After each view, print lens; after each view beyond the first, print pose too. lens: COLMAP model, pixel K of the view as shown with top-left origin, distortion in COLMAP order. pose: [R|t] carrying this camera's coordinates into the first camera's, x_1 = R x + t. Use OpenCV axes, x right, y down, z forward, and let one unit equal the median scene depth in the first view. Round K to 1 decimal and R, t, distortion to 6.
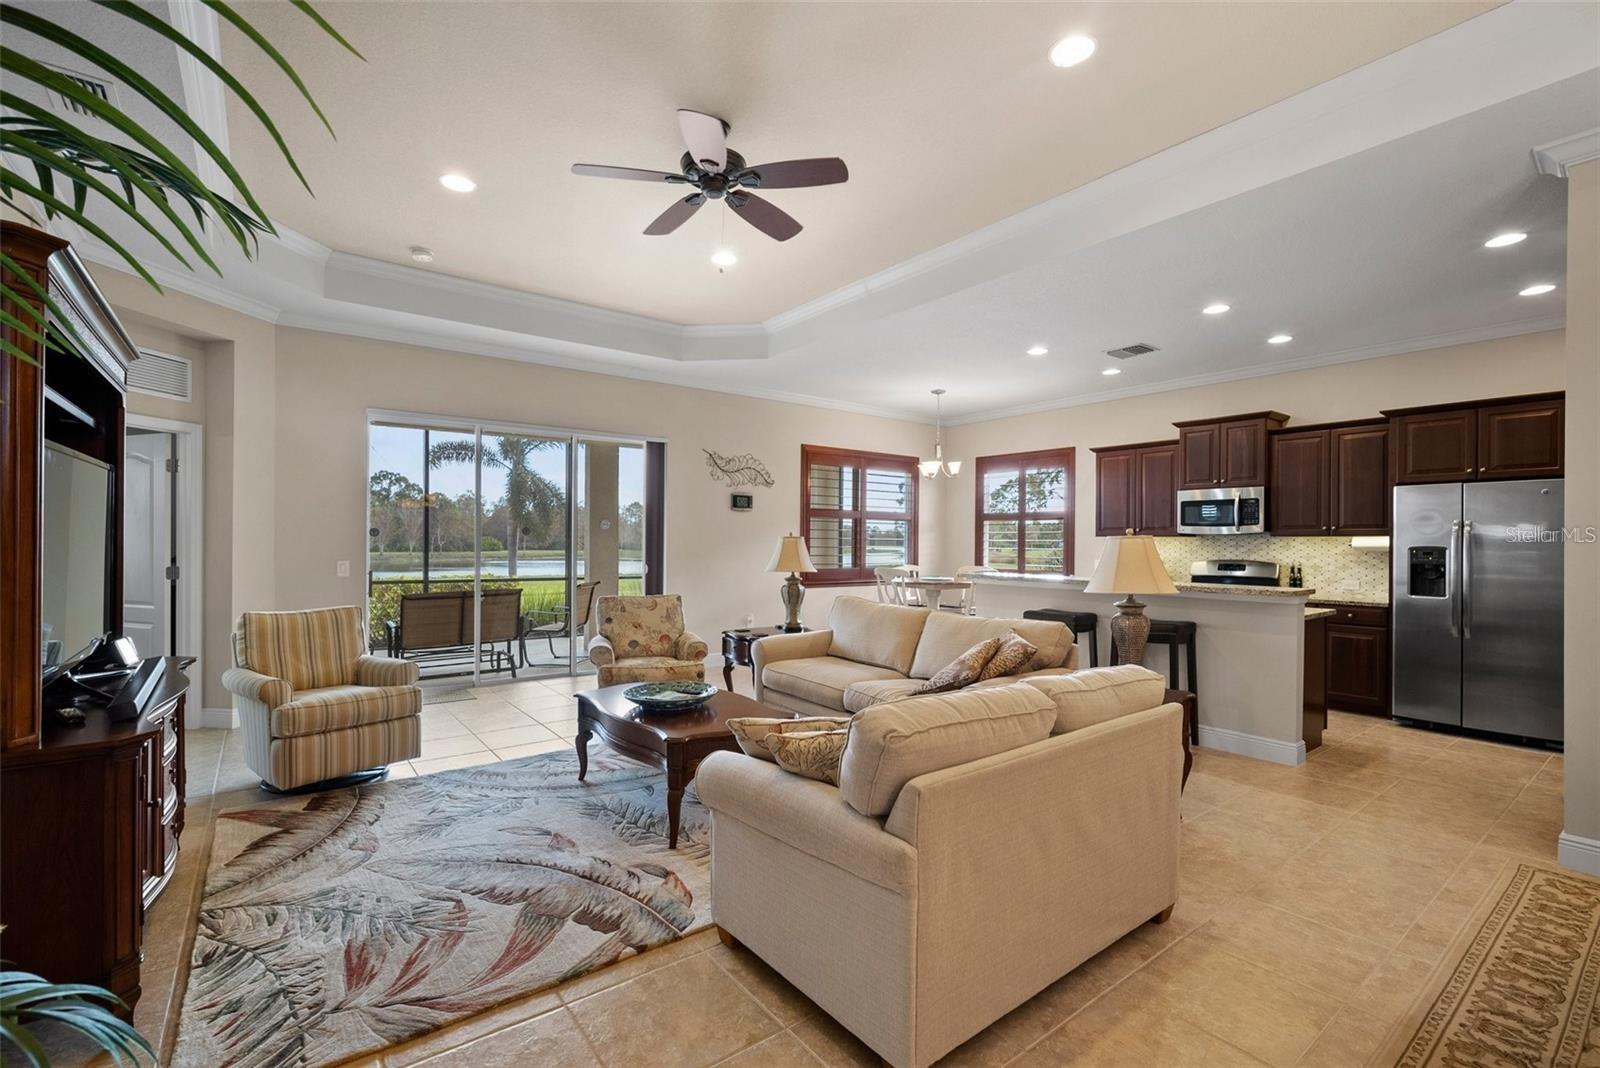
lens RADIAL K [[686.2, 0, 800.0], [0, 686.2, 534.0], [0, 0, 1]] dist [-0.002711, -0.000363]
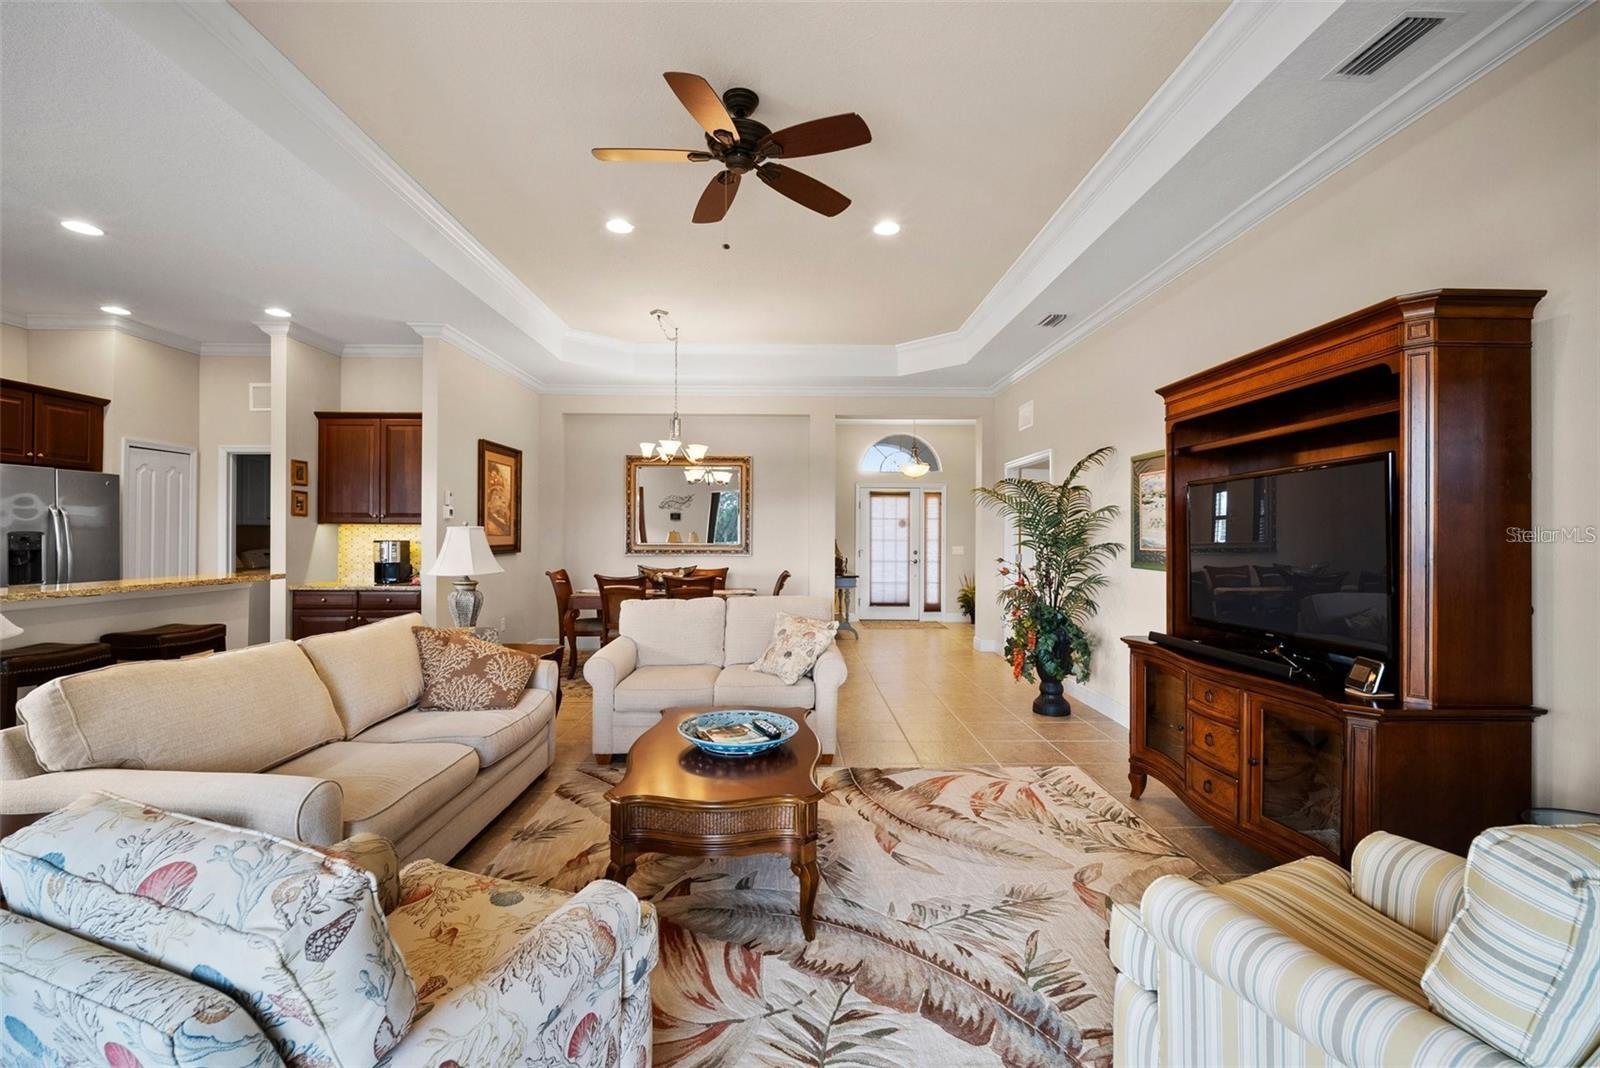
lens RADIAL K [[686.2, 0, 800.0], [0, 686.2, 534.0], [0, 0, 1]] dist [-0.002711, -0.000363]
pose [[-0.795312, -0.010583, 0.606108, -0.998027], [-0.016364, 0.999858, -0.004013, 0.016598], [-0.605980, -0.013110, -0.795372, 2.212432]]
